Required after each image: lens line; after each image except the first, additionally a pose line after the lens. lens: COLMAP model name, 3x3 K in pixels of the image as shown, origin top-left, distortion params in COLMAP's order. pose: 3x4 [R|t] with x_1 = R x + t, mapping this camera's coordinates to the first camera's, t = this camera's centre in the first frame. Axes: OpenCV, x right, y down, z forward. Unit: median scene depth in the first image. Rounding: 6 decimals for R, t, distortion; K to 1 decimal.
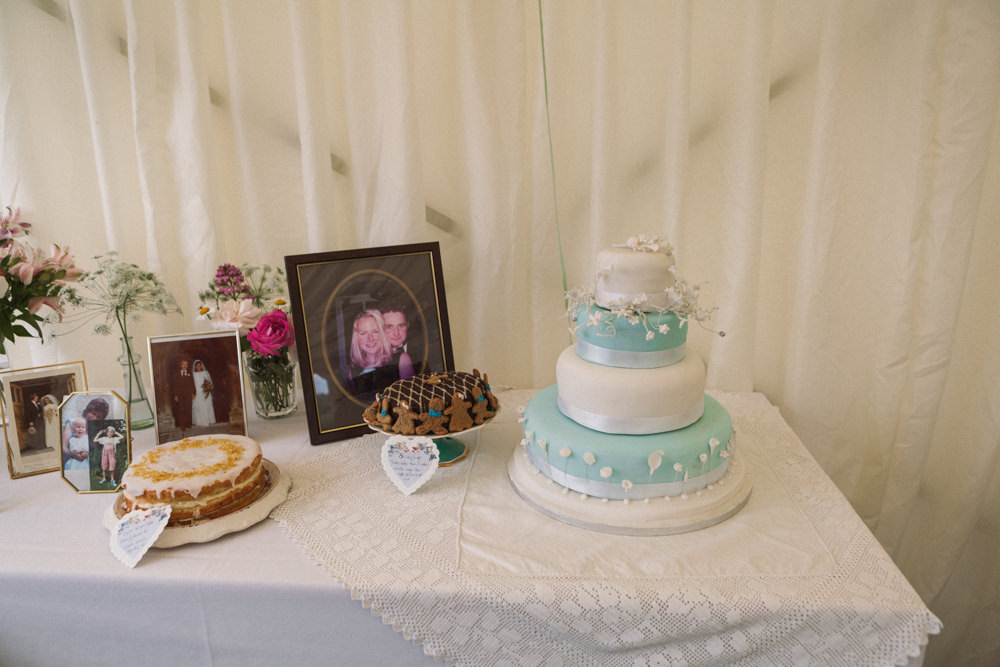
lens RADIAL K [[694.5, 0, 499.9], [0, 694.5, 329.7], [0, 0, 1]] dist [-0.001348, -0.001426]
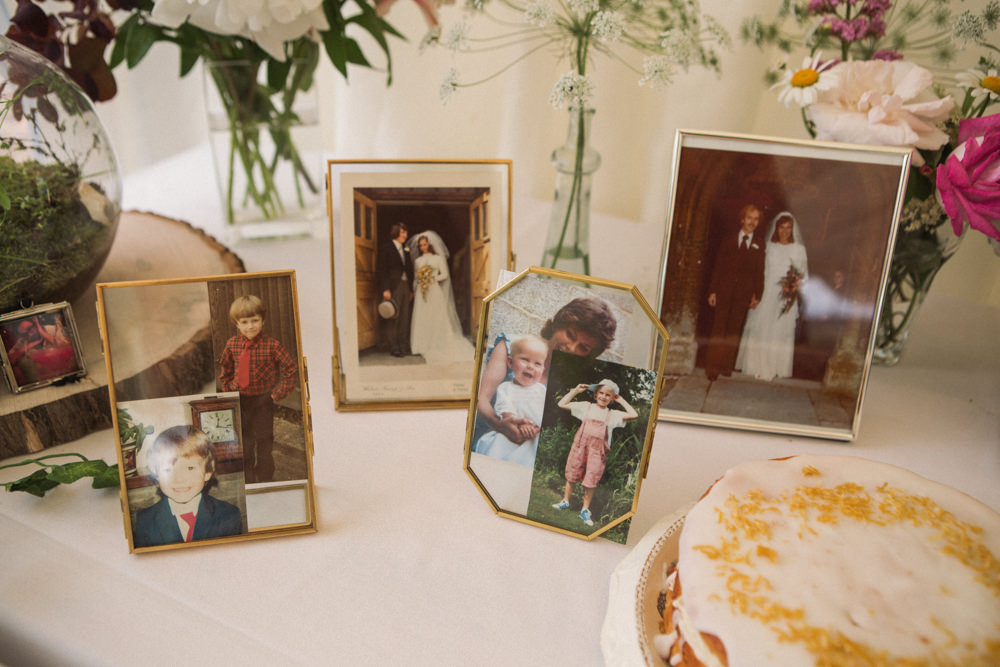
lens RADIAL K [[889.6, 0, 500.9], [0, 889.6, 334.9], [0, 0, 1]] dist [-0.057630, 0.000733]
pose [[0.937082, 0.239259, -0.254229, -0.500075], [-0.160179, 0.941710, 0.295846, -0.012487], [0.310193, -0.236510, 0.920784, 0.555189]]
